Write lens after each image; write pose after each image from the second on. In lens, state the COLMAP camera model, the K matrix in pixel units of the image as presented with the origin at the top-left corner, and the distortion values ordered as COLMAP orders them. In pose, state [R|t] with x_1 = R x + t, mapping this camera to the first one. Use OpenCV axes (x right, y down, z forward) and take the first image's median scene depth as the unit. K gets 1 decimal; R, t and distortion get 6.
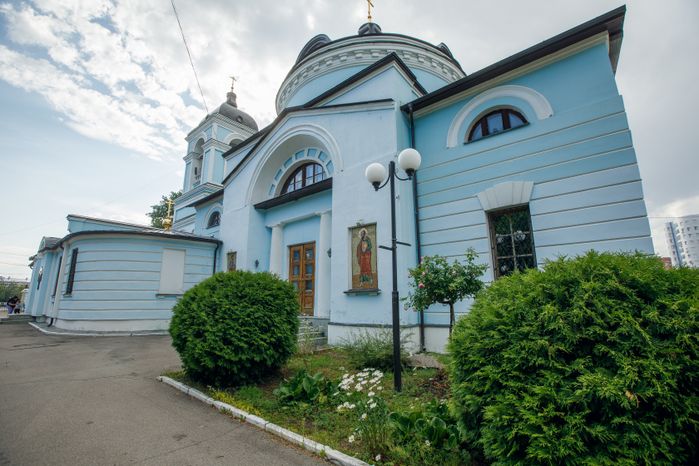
lens RADIAL K [[316.3, 0, 349.5], [0, 316.3, 233.0], [0, 0, 1]] dist [-0.044233, -0.000007]
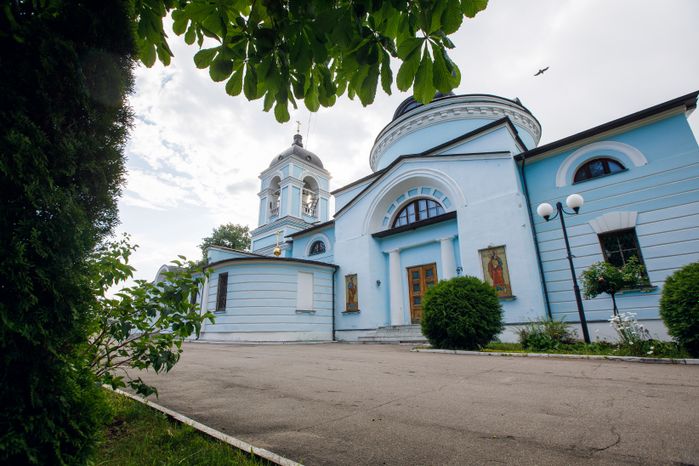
lens RADIAL K [[319.7, 0, 359.6], [0, 319.7, 239.0], [0, 0, 1]] dist [-0.026636, 0.000103]
pose [[0.999577, -0.020075, -0.021067, -0.358126], [0.018425, 0.996952, -0.075804, 0.022416], [0.022524, 0.075384, 0.996900, -0.237937]]
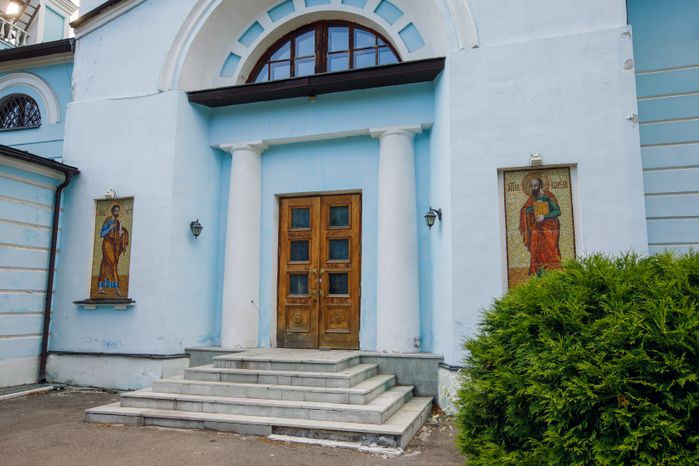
lens RADIAL K [[503.9, 0, 349.5], [0, 503.9, 233.0], [0, 0, 1]] dist [0.001648, 0.005354]
pose [[0.919611, 0.069866, 0.386567, -0.390522], [-0.097475, 0.993865, 0.052259, 0.048528], [-0.380545, -0.085738, 0.920779, 0.295626]]
